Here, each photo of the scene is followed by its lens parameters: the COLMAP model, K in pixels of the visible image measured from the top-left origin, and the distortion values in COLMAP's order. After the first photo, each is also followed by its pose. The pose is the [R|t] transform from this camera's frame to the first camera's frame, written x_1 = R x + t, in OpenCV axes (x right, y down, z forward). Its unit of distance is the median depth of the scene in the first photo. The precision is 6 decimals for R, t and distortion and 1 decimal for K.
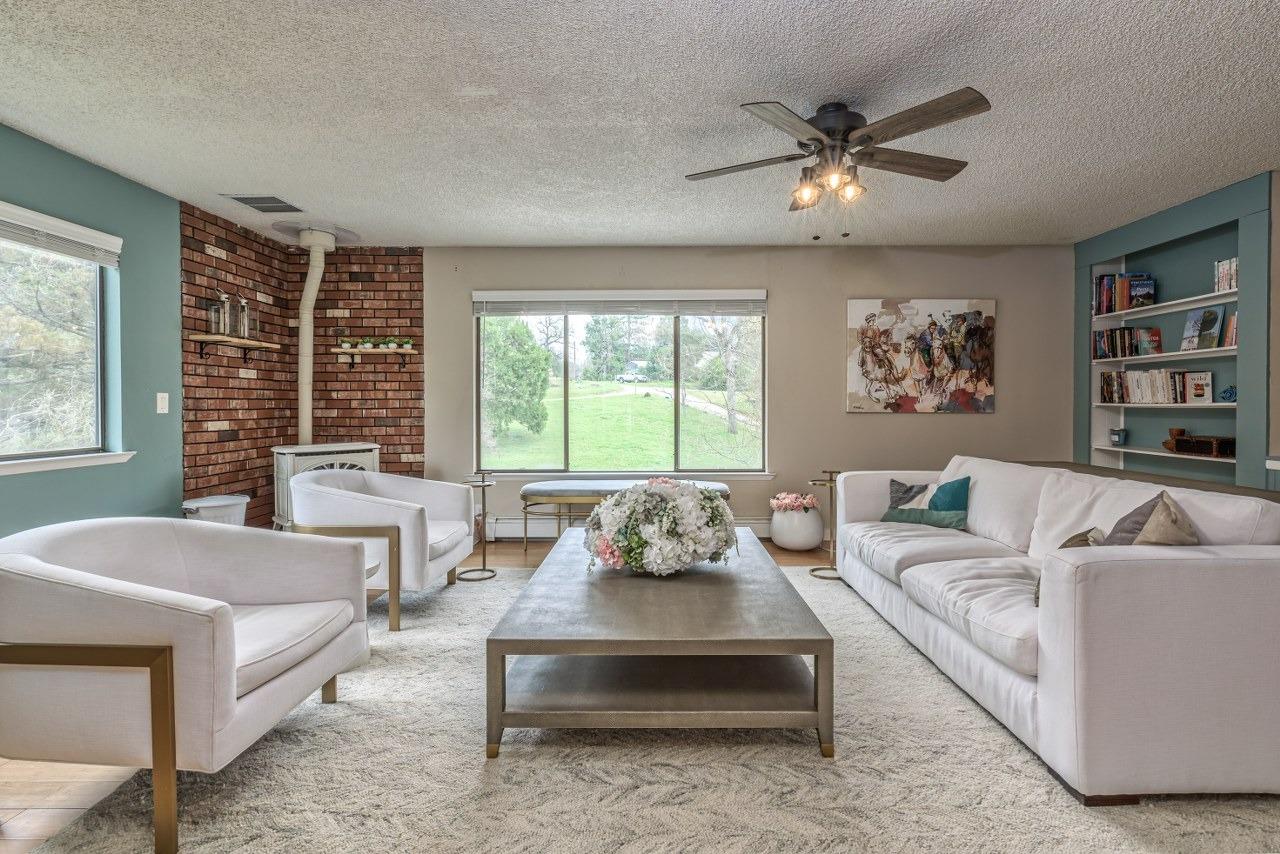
lens RADIAL K [[592.3, 0, 632.6], [0, 592.3, 410.8], [0, 0, 1]] dist [0.004473, 0.000628]
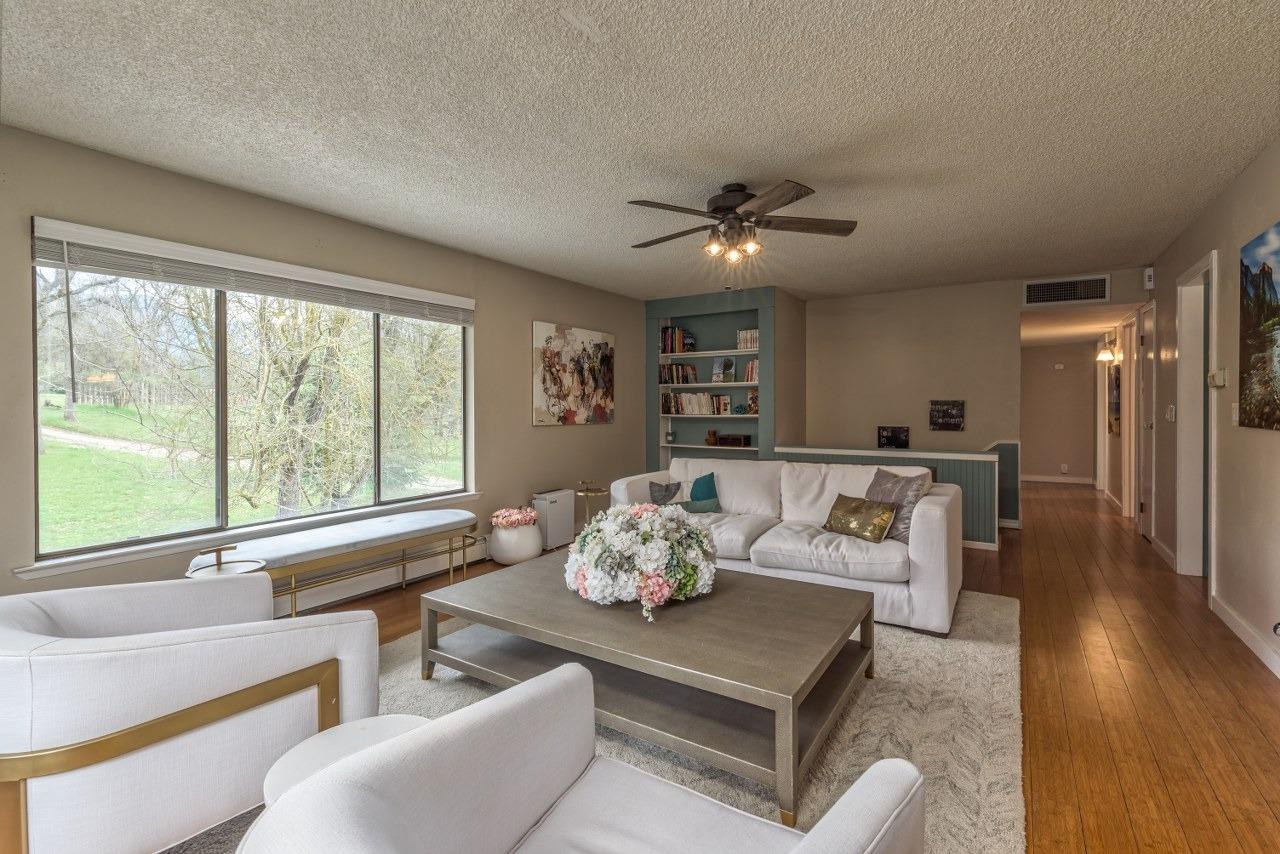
lens RADIAL K [[592.3, 0, 632.6], [0, 592.3, 410.8], [0, 0, 1]] dist [0.004473, 0.000628]
pose [[0.528205, -0.009251, 0.849067, -0.458017], [0.014107, 0.999898, 0.002119, -0.024672], [-0.849000, 0.010859, 0.528282, 0.287862]]
